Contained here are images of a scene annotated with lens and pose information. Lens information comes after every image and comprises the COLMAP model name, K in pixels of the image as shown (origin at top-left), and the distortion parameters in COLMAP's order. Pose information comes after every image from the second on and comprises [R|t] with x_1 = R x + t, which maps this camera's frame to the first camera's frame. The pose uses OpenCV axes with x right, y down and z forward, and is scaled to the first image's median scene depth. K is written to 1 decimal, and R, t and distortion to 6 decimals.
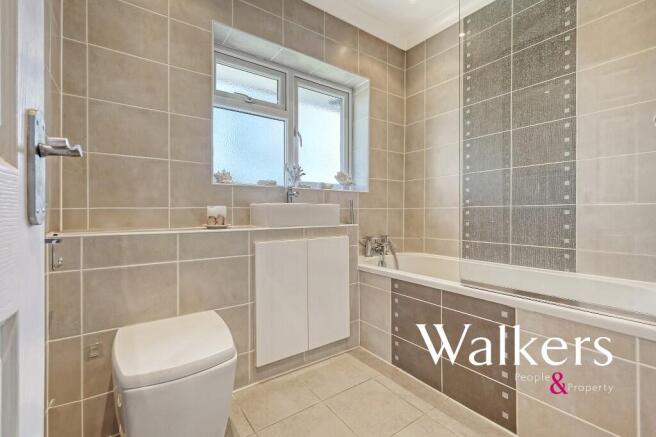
lens RADIAL K [[290.3, 0, 328.4], [0, 290.3, 217.2], [0, 0, 1]] dist [0.008561, 0.001038]
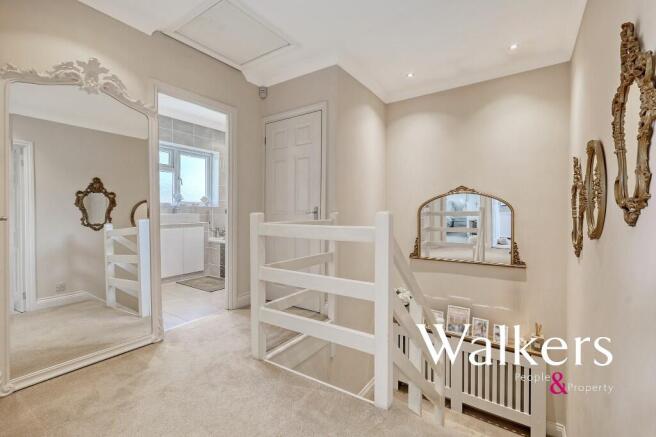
lens RADIAL K [[290.3, 0, 331.0], [0, 290.3, 216.8], [0, 0, 1]] dist [0.008561, 0.001038]
pose [[0.934161, 0.005752, 0.356805, 0.162925], [-0.008229, 0.999951, 0.005425, -0.036624], [-0.356756, -0.008004, 0.934163, -1.346568]]
